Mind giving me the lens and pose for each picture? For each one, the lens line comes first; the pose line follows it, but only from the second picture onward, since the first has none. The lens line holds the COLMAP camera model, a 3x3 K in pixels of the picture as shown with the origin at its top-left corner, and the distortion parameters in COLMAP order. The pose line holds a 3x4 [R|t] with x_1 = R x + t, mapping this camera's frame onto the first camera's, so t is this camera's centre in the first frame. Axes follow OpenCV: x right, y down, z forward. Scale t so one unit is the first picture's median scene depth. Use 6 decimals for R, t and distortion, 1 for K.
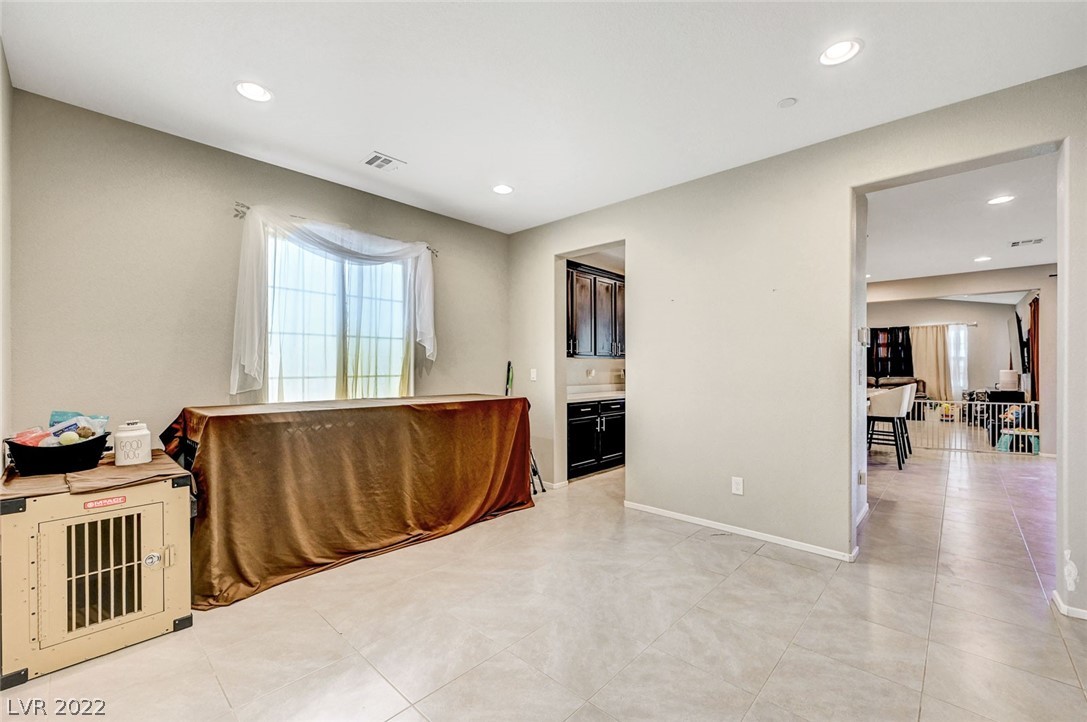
lens RADIAL K [[443.2, 0, 543.5], [0, 443.2, 361.0], [0, 0, 1]] dist [-0.001142, -0.000357]
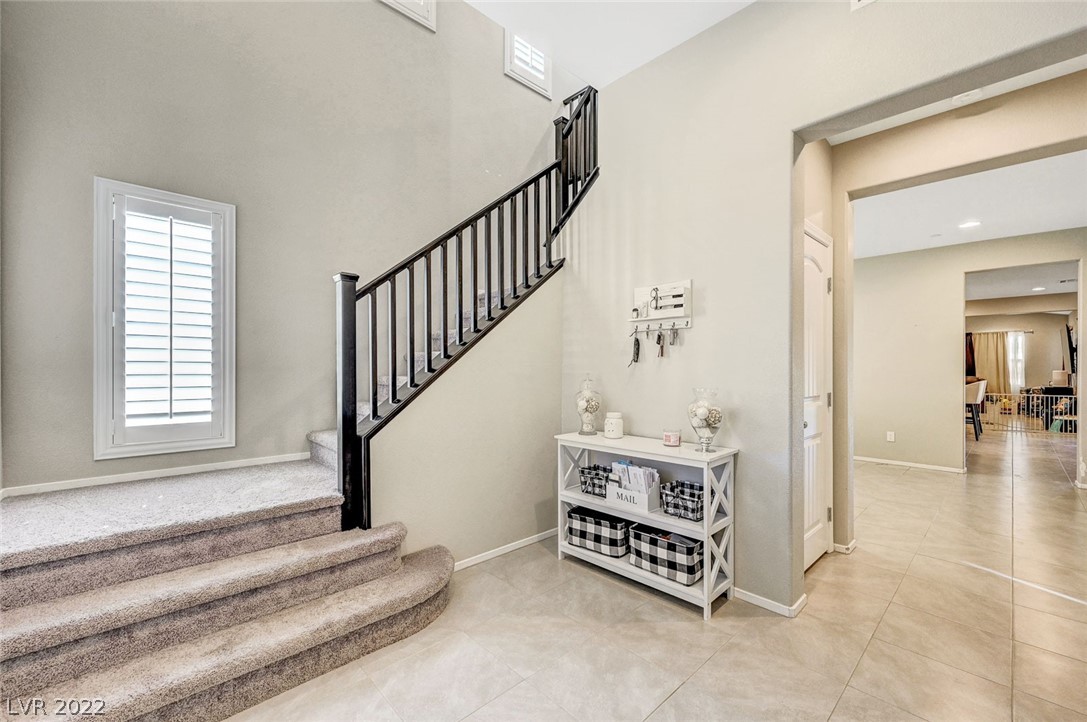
lens RADIAL K [[456.6, 0, 543.5], [0, 456.6, 361.0], [0, 0, 1]] dist [-0.000253, -0.000163]
pose [[0.999030, 0.001336, -0.044006, -0.380335], [-0.001255, 0.999997, 0.001878, -0.007777], [0.044009, -0.001821, 0.999029, -0.382712]]
